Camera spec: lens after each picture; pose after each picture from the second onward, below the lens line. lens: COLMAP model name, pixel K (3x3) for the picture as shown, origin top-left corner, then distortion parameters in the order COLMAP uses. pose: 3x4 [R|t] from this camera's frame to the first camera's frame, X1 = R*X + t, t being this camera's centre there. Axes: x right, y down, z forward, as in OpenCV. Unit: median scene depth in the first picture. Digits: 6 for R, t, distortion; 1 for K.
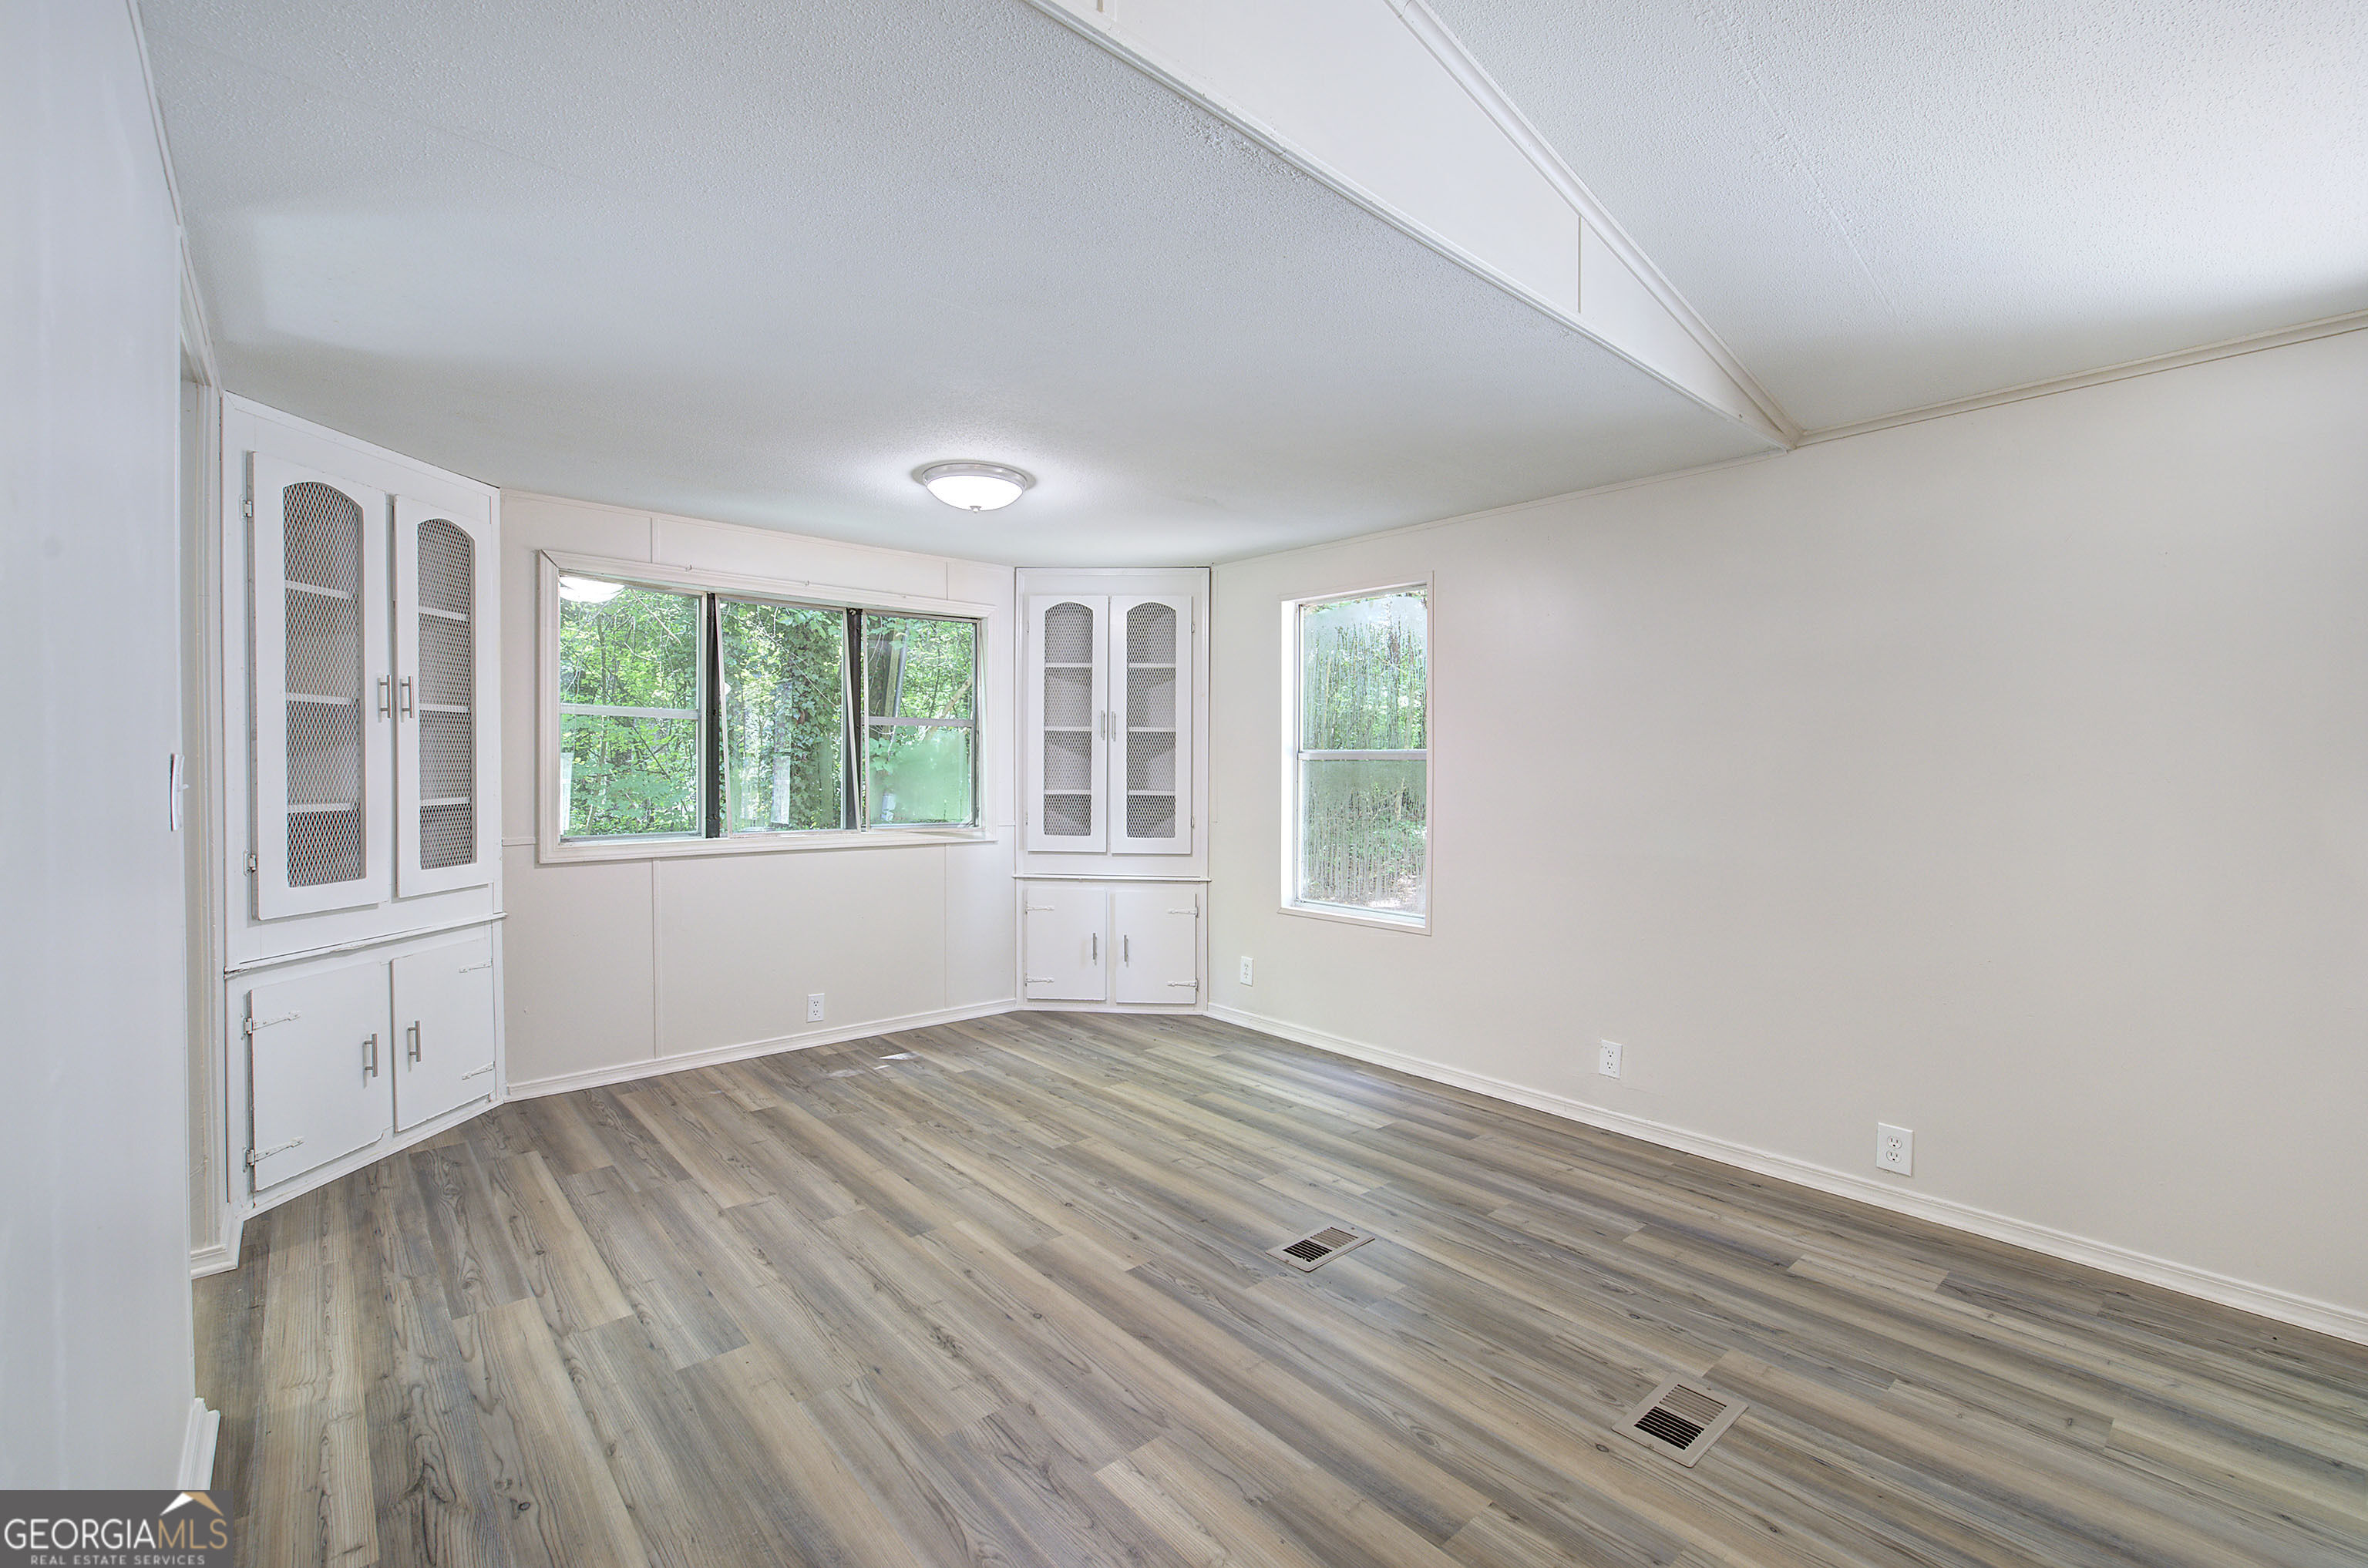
lens RADIAL K [[1003.3, 0, 1198.2], [0, 1003.3, 781.8], [0, 0, 1]] dist [-0.002284, 0.000116]
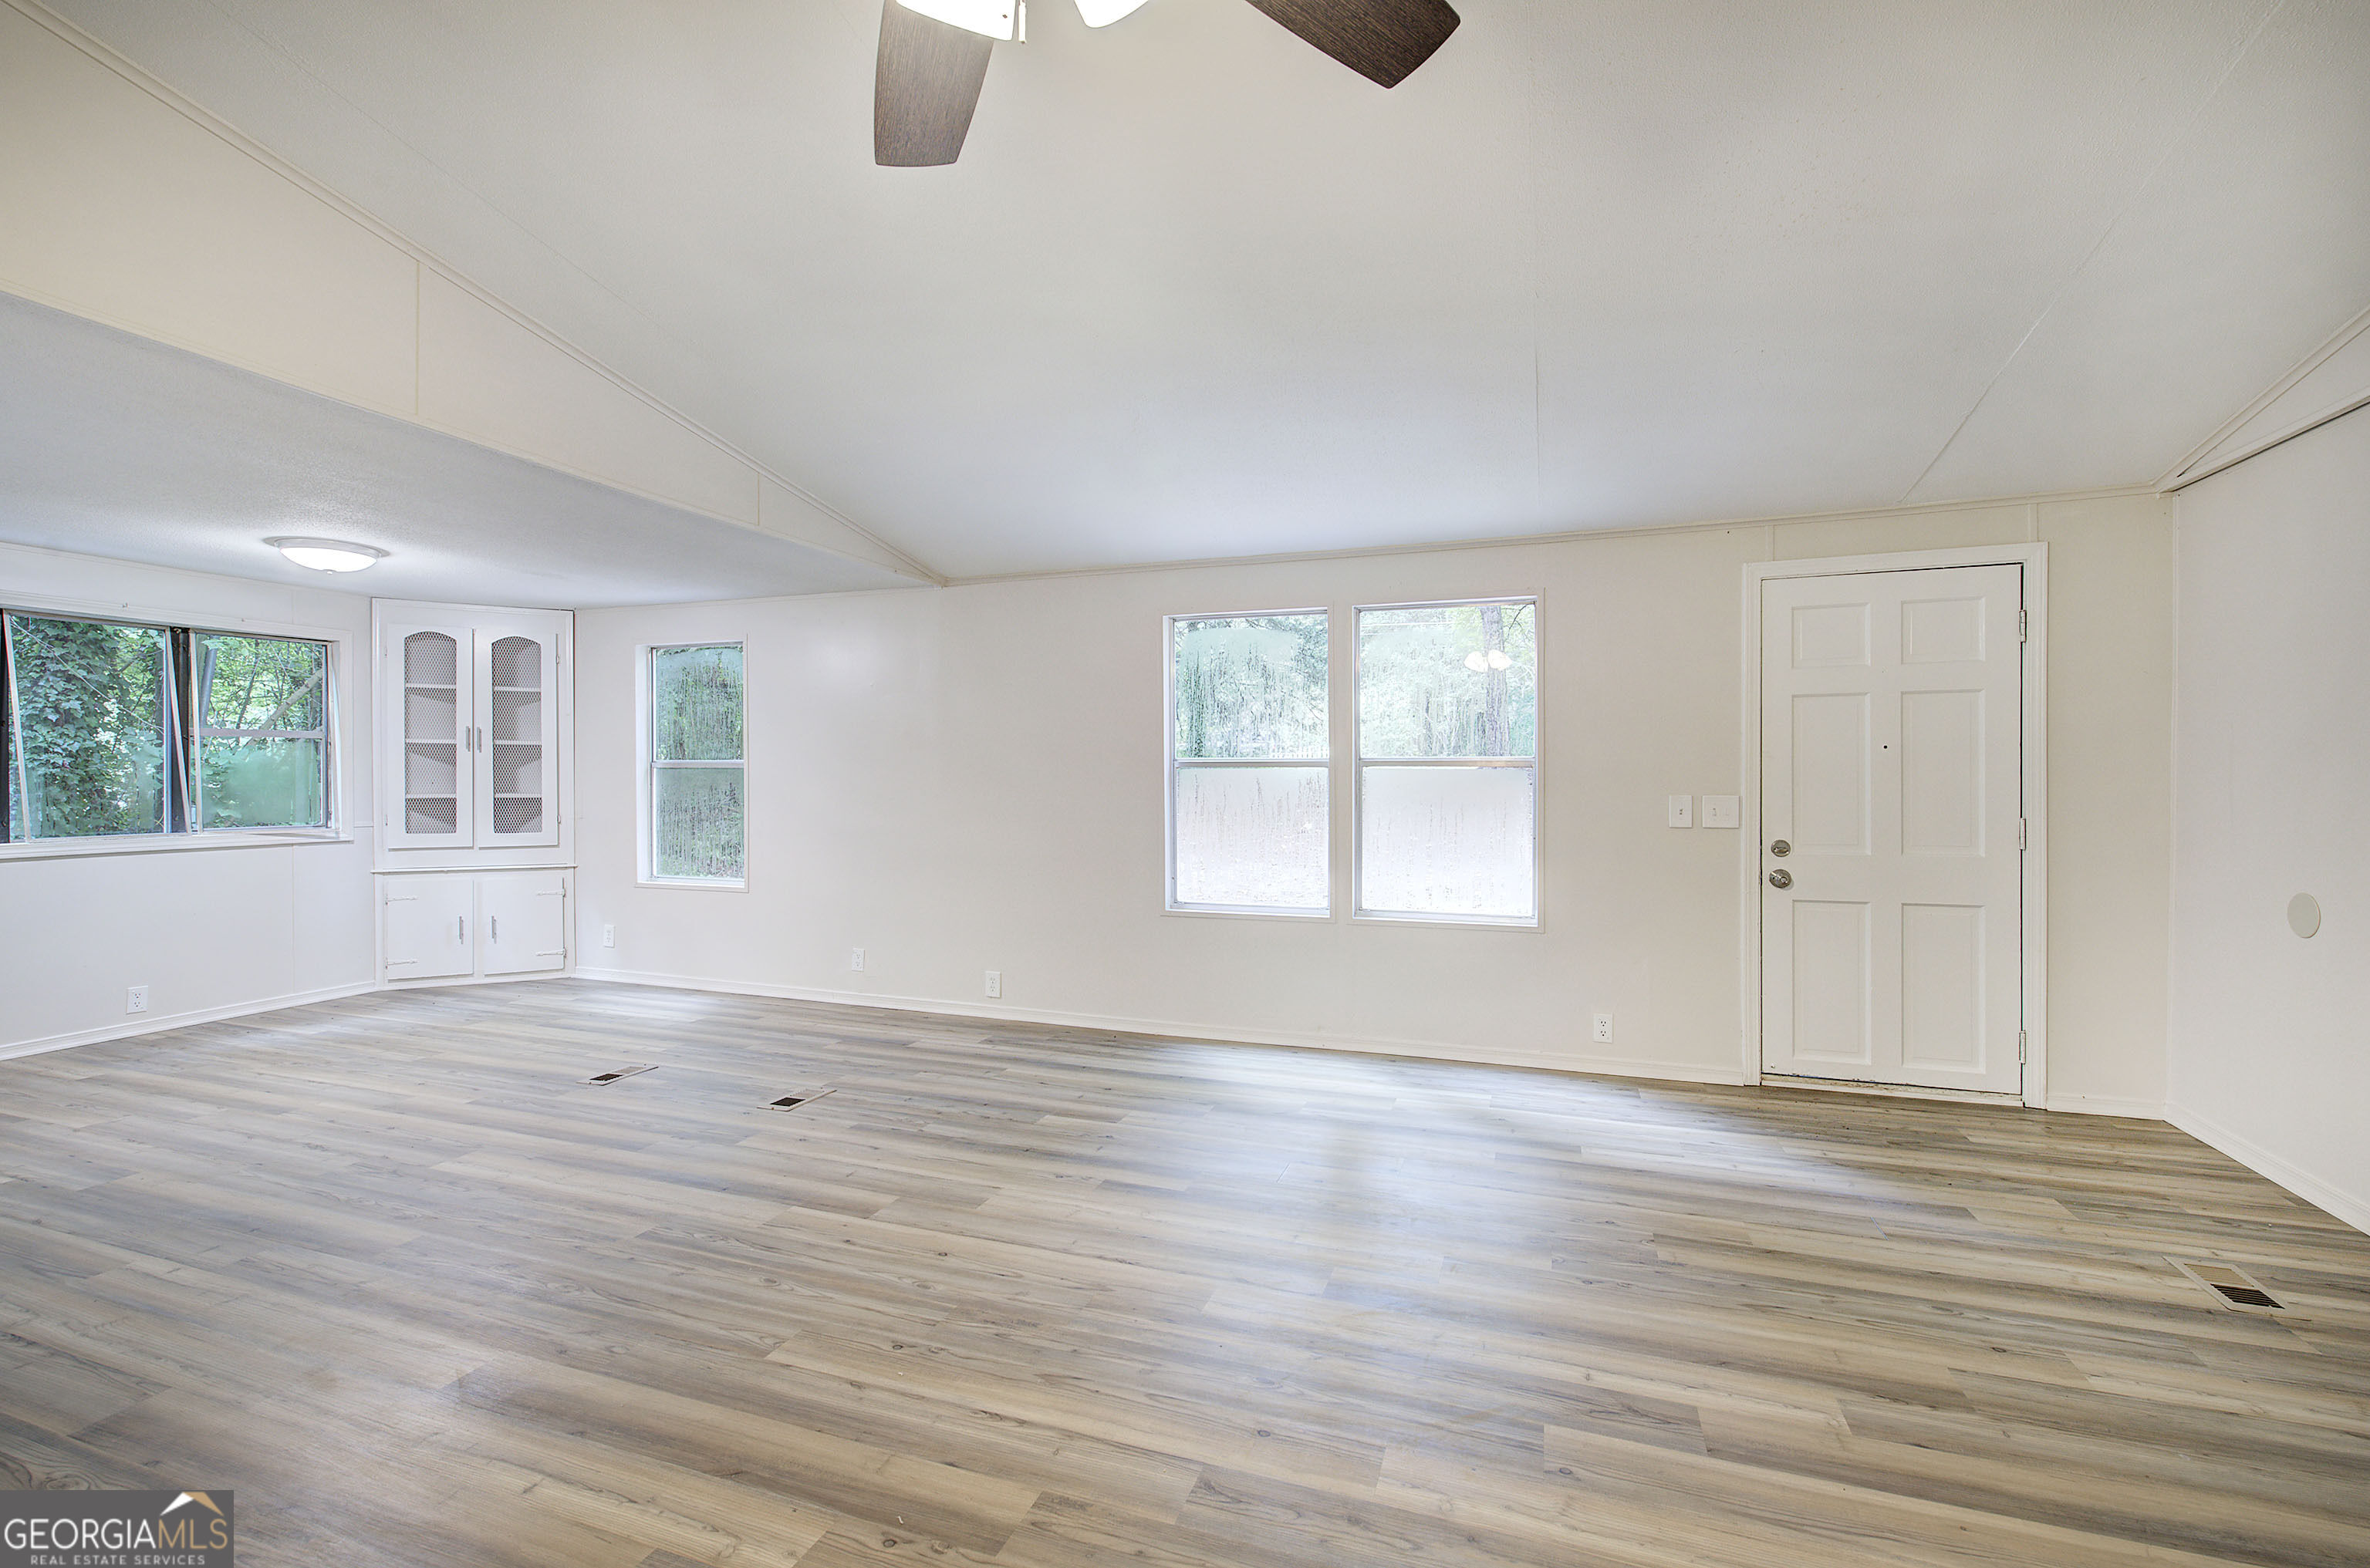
lens RADIAL K [[1002.7, 0, 1197.8], [0, 1002.7, 782.4], [0, 0, 1]] dist [-0.001955, 0.000642]
pose [[0.874653, -0.008516, 0.484674, 0.106461], [0.010878, 0.999939, -0.002061, 0.008787], [-0.484627, 0.007075, 0.874692, -0.556529]]
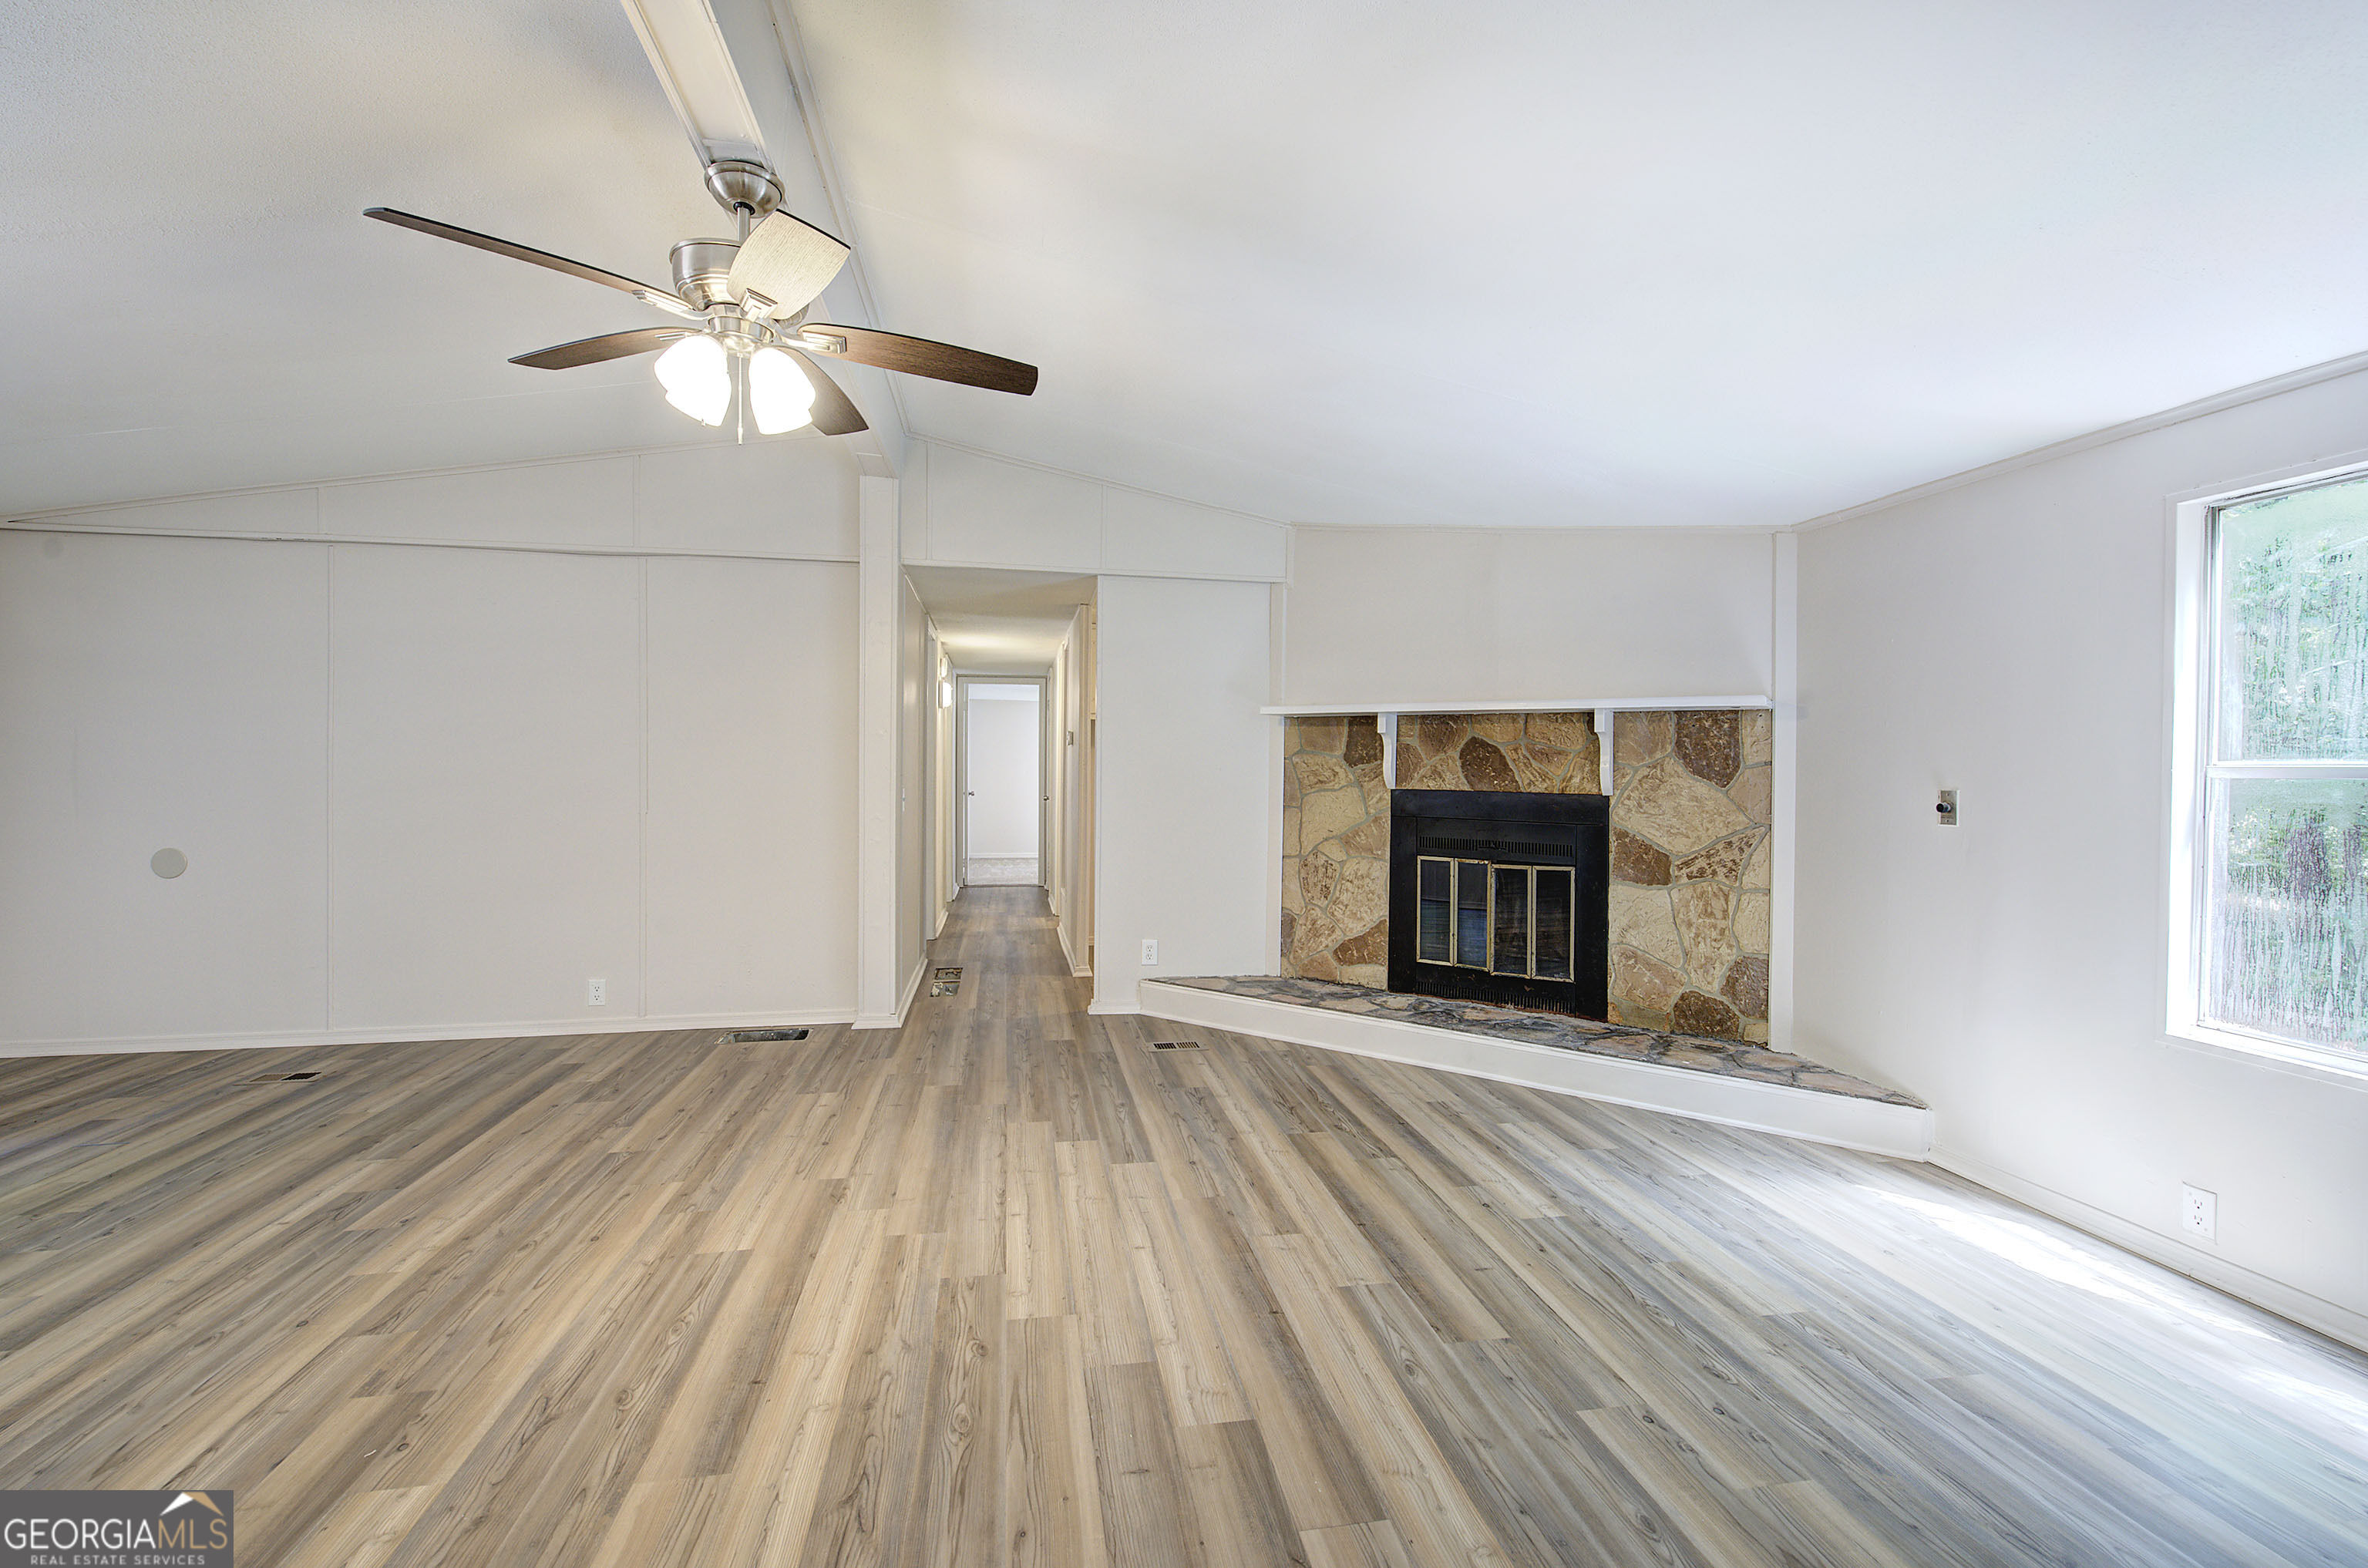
lens RADIAL K [[1005.4, 0, 1193.8], [0, 1005.4, 779.2], [0, 0, 1]] dist [-0.000848, -0.000354]
pose [[-0.856471, -0.011300, 0.516071, -0.354633], [-0.001806, 0.999820, 0.018894, -0.000037], [-0.516192, 0.015250, -0.856337, 0.066616]]
